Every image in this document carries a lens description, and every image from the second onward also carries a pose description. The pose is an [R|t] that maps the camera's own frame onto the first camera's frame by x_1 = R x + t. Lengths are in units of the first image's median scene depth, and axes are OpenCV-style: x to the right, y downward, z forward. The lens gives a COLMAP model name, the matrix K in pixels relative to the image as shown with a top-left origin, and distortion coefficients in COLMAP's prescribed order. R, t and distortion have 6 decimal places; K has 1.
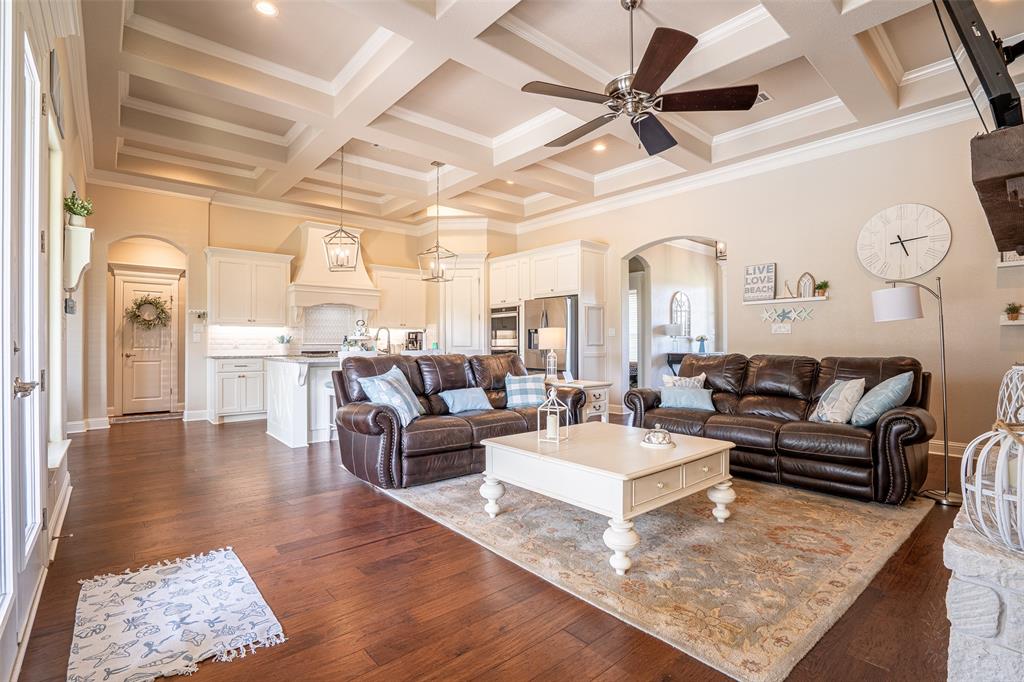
lens RADIAL K [[474.0, 0, 515.5], [0, 474.0, 351.6], [0, 0, 1]] dist [-0.048197, 0.012432]
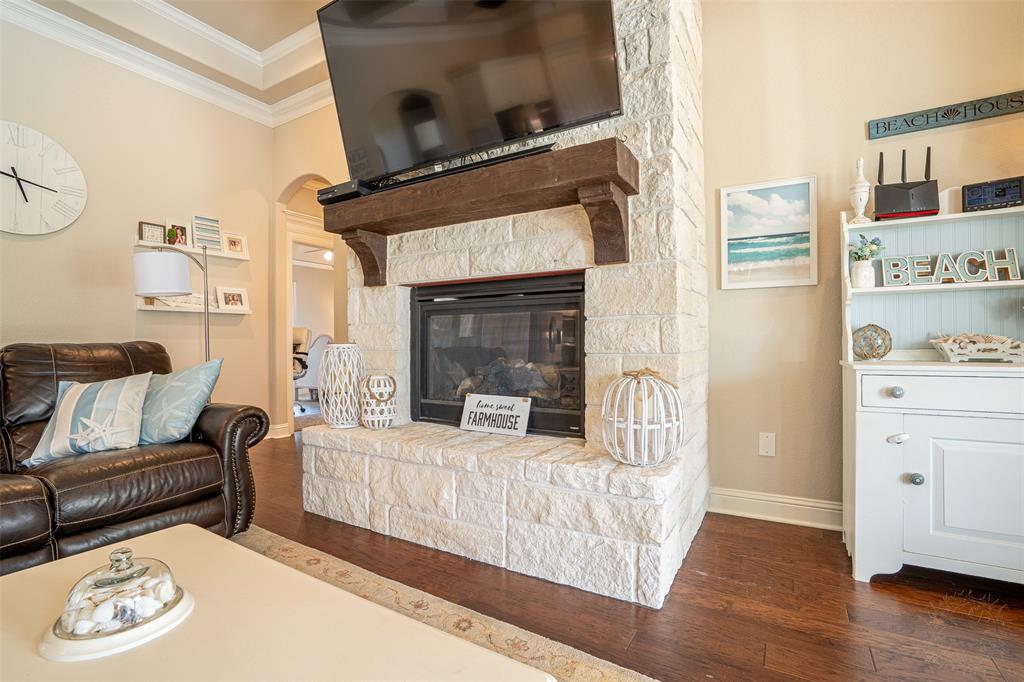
lens RADIAL K [[474.0, 0, 512.8], [0, 474.0, 339.9], [0, 0, 1]] dist [-0.048197, 0.012432]
pose [[-0.318699, 0.007908, 0.947823, -0.051934], [0.025306, 0.999680, 0.000169, 0.028754], [-0.947518, 0.024040, -0.318797, 0.789013]]
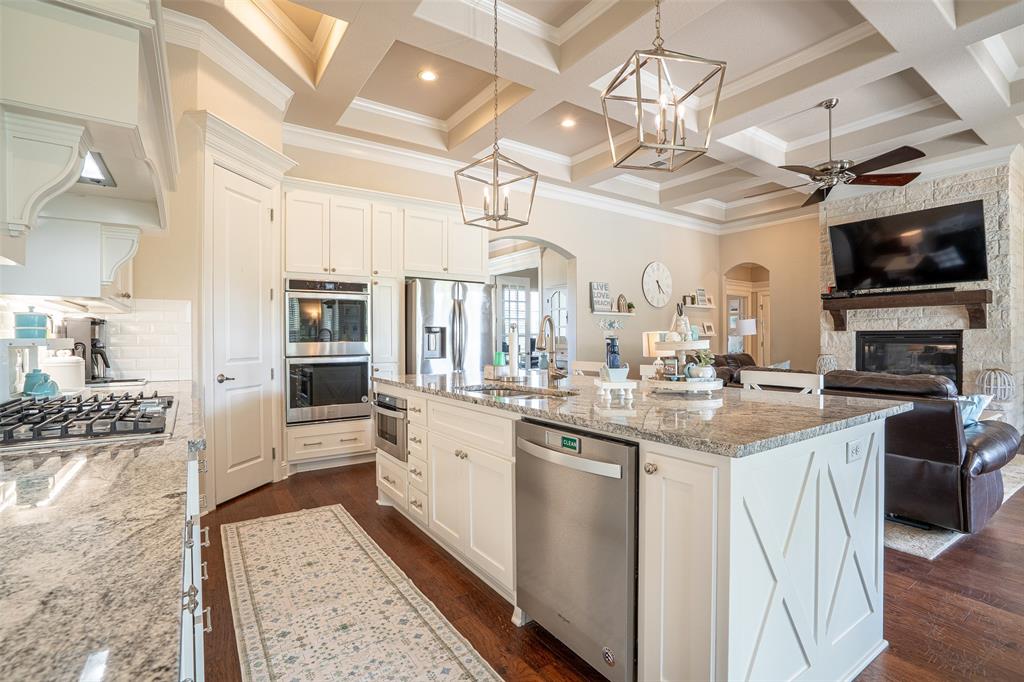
lens RADIAL K [[474.0, 0, 514.5], [0, 474.0, 341.2], [0, 0, 1]] dist [-0.048197, 0.012432]
pose [[0.107330, -0.000968, 0.994223, -1.388446], [0.019515, 0.999809, -0.001133, -0.062745], [-0.994032, 0.019524, 0.107328, 2.017165]]
